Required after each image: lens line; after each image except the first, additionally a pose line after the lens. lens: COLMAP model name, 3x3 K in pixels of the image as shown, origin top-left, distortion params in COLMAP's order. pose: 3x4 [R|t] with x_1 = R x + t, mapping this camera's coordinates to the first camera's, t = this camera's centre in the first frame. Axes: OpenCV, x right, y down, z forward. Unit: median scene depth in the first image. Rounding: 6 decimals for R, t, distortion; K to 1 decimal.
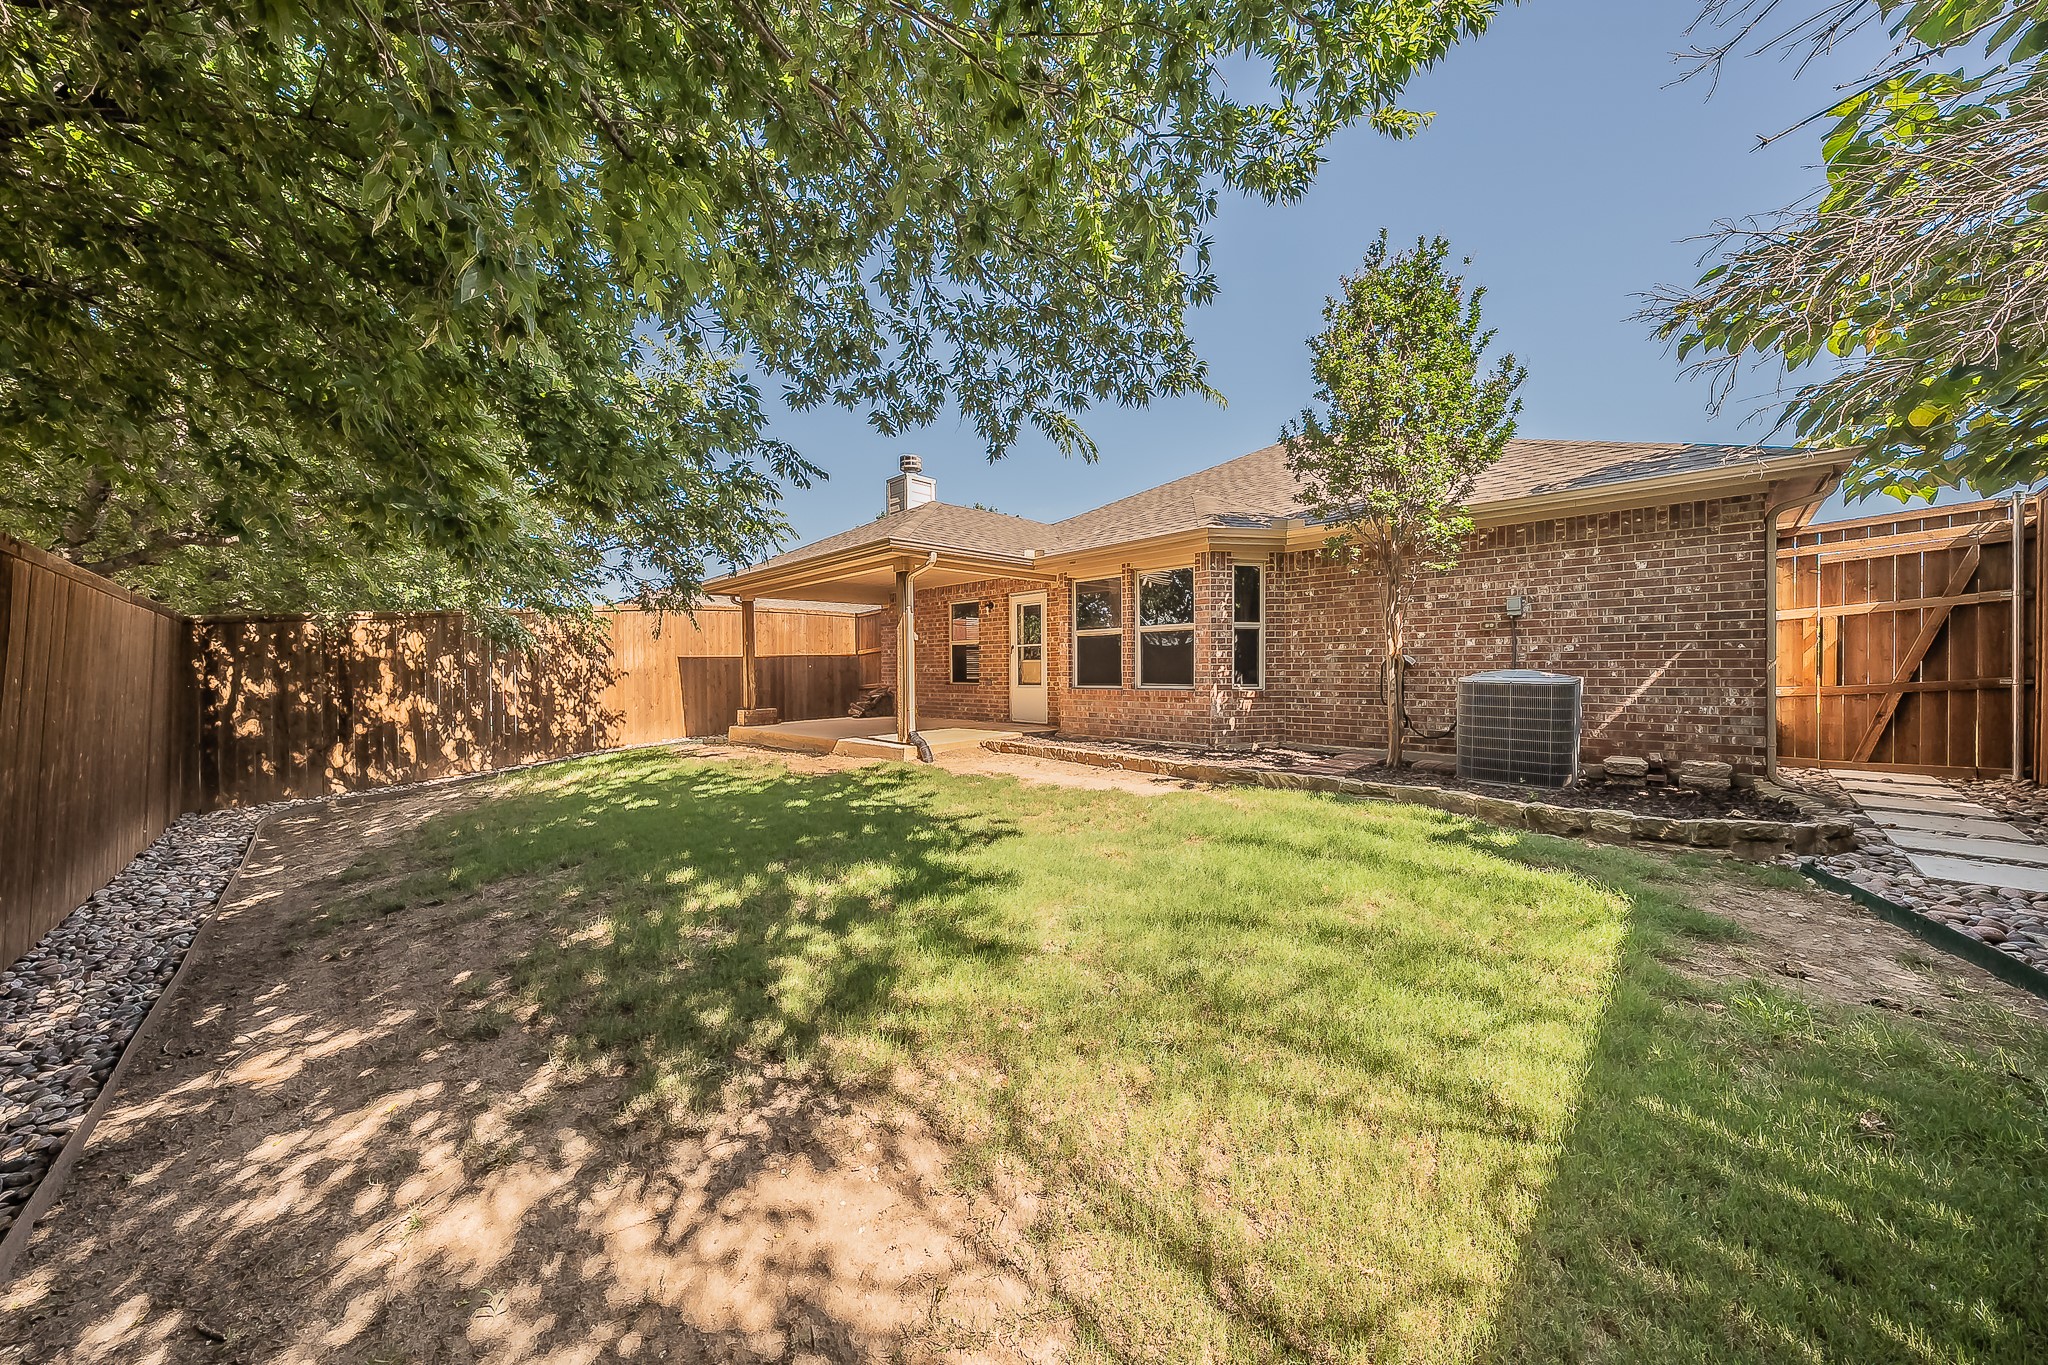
lens RADIAL K [[682.5, 0, 1020.2], [0, 682.5, 668.1], [0, 0, 1]] dist [-0.001749, -0.000167]
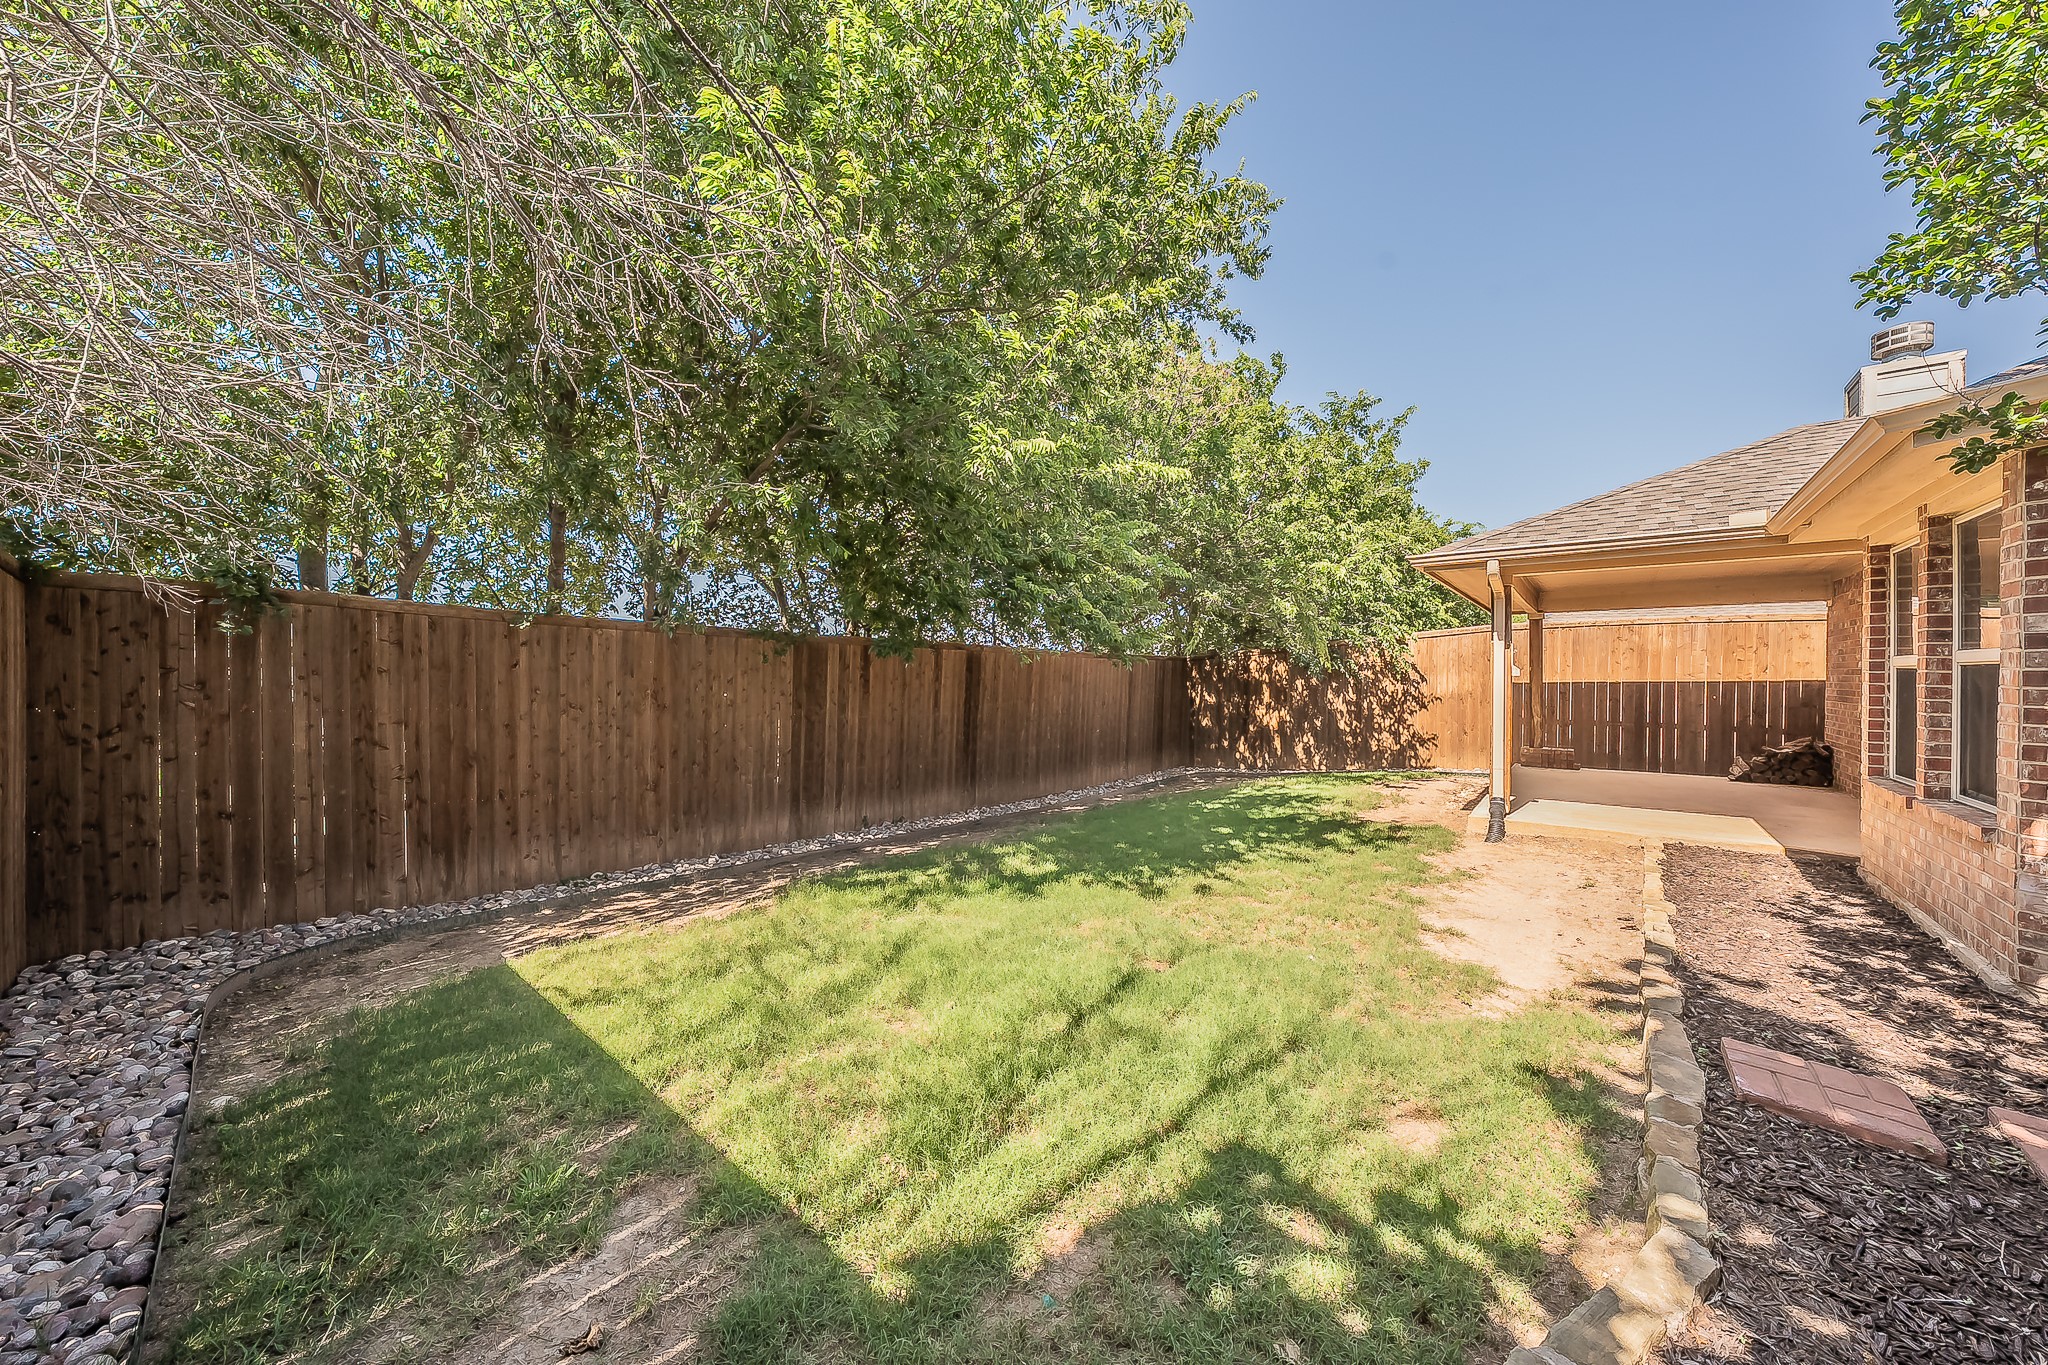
lens RADIAL K [[682.5, 0, 1018.1], [0, 682.5, 675.7], [0, 0, 1]] dist [-0.001749, -0.000167]
pose [[0.091490, 0.010138, -0.995754, 0.436885], [-0.010801, 0.999899, 0.009187, -0.032285], [0.995747, 0.009914, 0.091590, 0.332413]]
